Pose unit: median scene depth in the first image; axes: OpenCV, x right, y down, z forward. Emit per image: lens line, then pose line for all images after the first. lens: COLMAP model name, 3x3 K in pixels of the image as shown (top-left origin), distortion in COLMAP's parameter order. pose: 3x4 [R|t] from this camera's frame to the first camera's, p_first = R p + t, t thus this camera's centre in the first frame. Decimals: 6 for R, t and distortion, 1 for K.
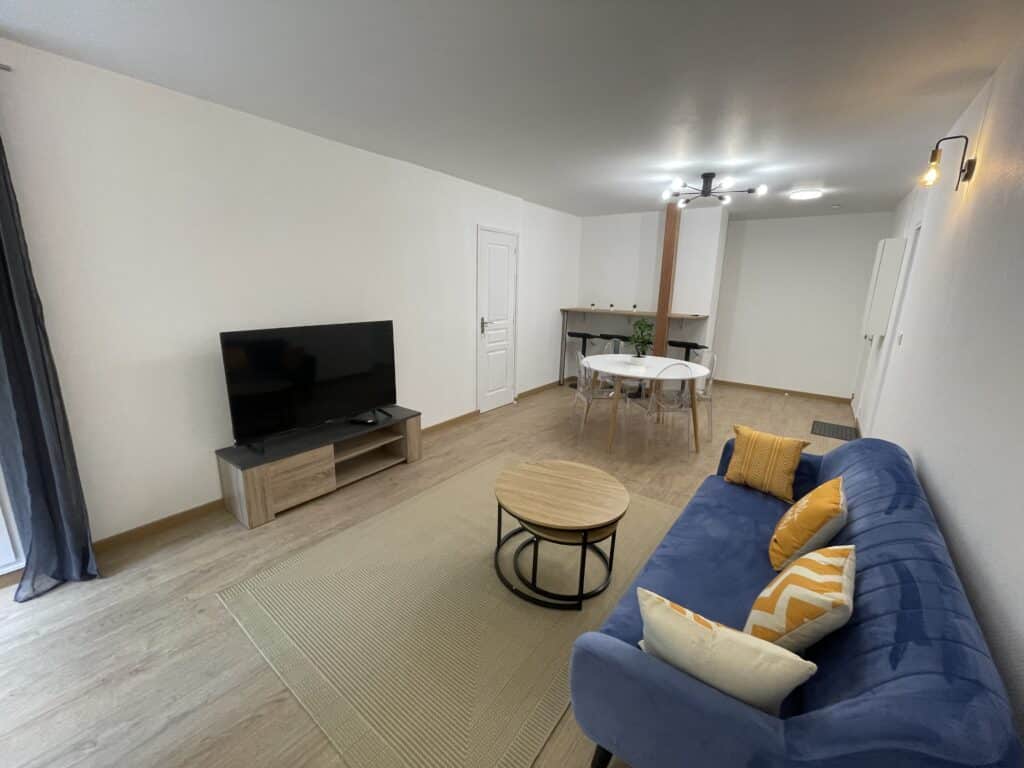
lens RADIAL K [[413.1, 0, 507.9], [0, 413.1, 377.3], [0, 0, 1]] dist [-0.004160, 0.000839]
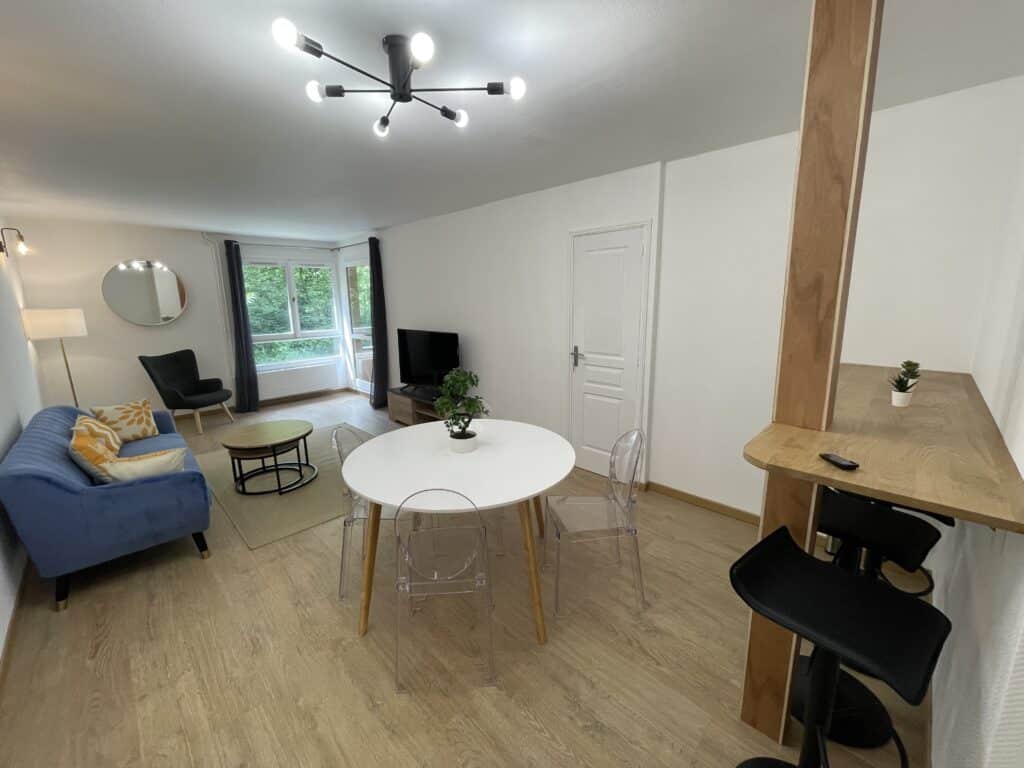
lens RADIAL K [[413.1, 0, 507.9], [0, 413.1, 377.3], [0, 0, 1]] dist [-0.004160, 0.000839]
pose [[-0.145766, 0.169676, -0.974660, 0.727829], [-0.205299, 0.958549, 0.197575, -0.214847], [0.967783, 0.228897, -0.104889, 0.958173]]
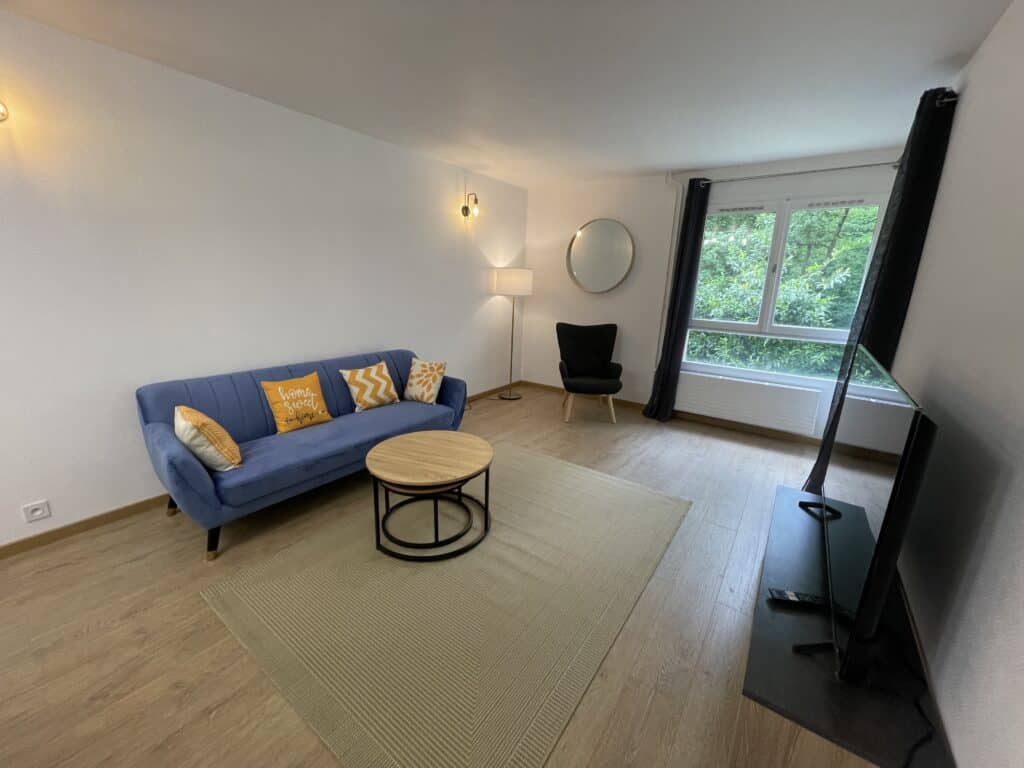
lens RADIAL K [[413.1, 0, 507.9], [0, 413.1, 377.3], [0, 0, 1]] dist [-0.004160, 0.000839]
pose [[-0.998515, -0.046195, -0.028862, -0.014554], [-0.054218, 0.893766, 0.445245, -0.184517], [0.005228, 0.446148, -0.894944, 0.877776]]
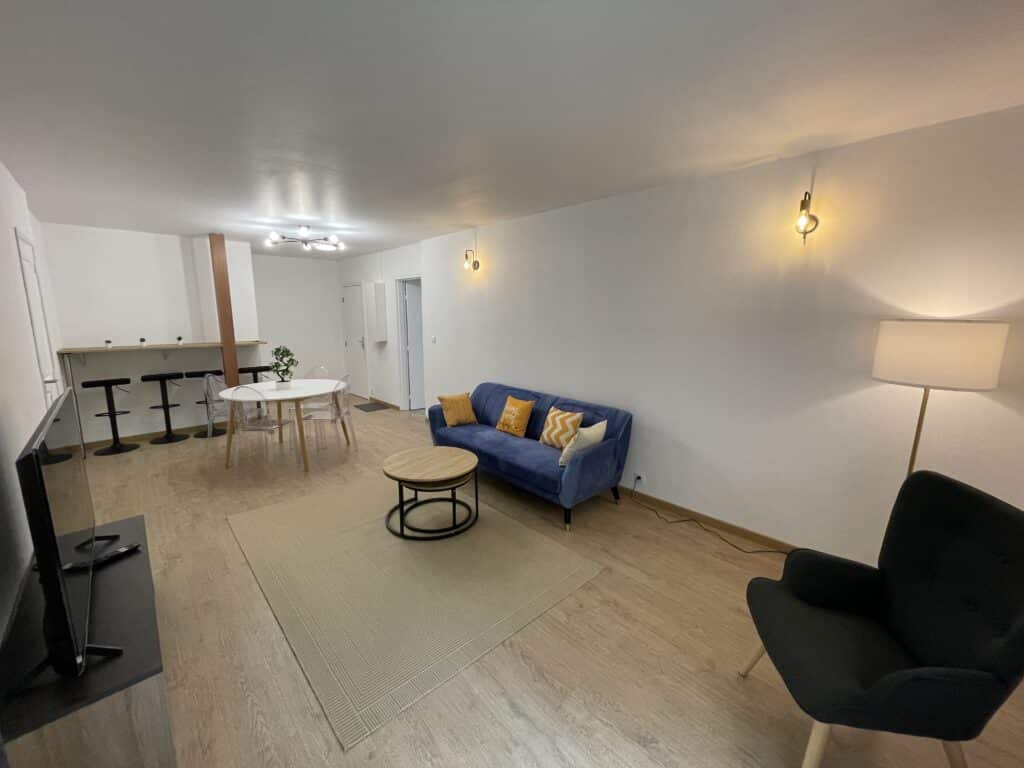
lens RADIAL K [[406.1, 0, 512.0], [0, 406.1, 384.0], [0, 0, 1]] dist [-0.001425, 0.000167]
pose [[0.167894, -0.191544, 0.967017, -0.528173], [0.218781, 0.963719, 0.152906, -0.065955], [-0.961221, 0.185893, 0.203709, 0.188032]]
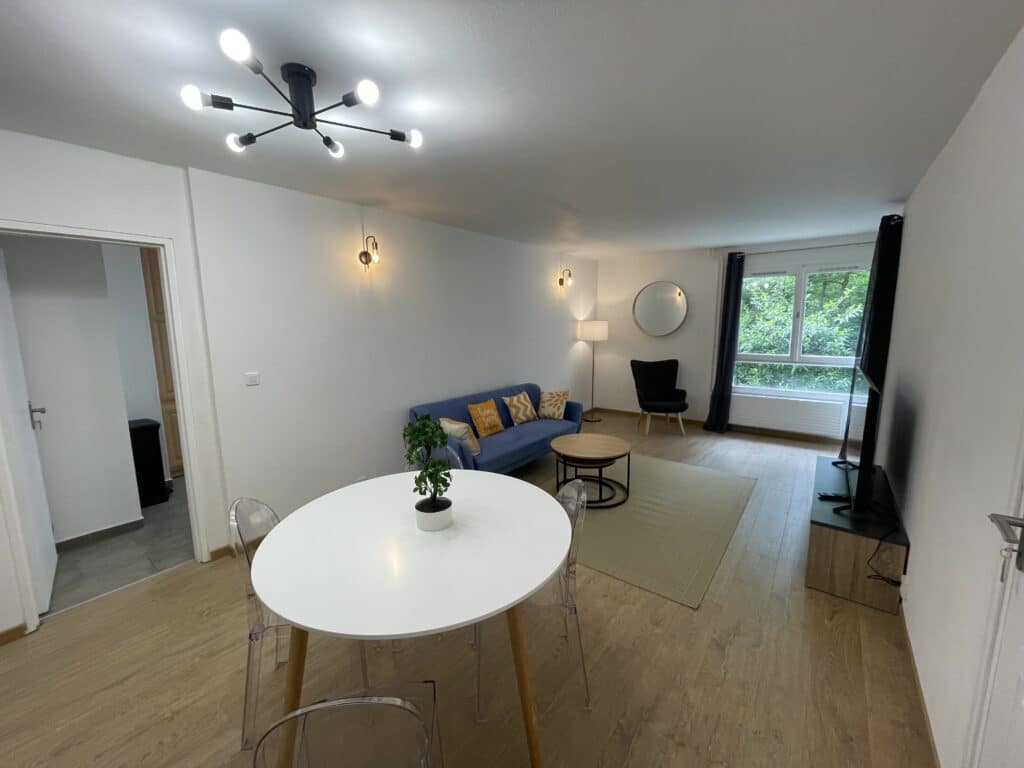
lens RADIAL K [[413.1, 0, 507.9], [0, 413.1, 377.3], [0, 0, 1]] dist [-0.004160, 0.000839]
pose [[-0.999762, -0.014102, 0.016618, 0.206306], [-0.007199, 0.933329, 0.358950, -0.278155], [-0.020572, 0.358745, -0.933209, 1.167218]]
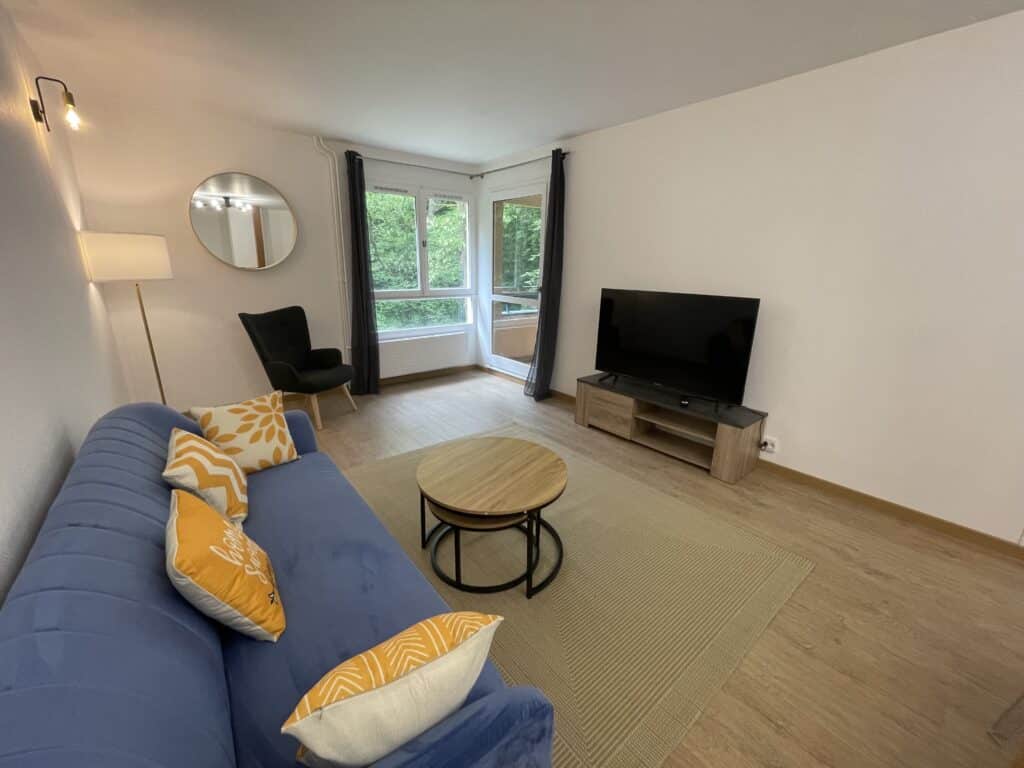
lens RADIAL K [[413.1, 0, 507.9], [0, 413.1, 377.3], [0, 0, 1]] dist [-0.004160, 0.000839]
pose [[-0.244894, 0.232734, -0.941202, 0.426755], [-0.235748, 0.927334, 0.290645, -0.083656], [0.940452, 0.293064, -0.172232, 0.528816]]
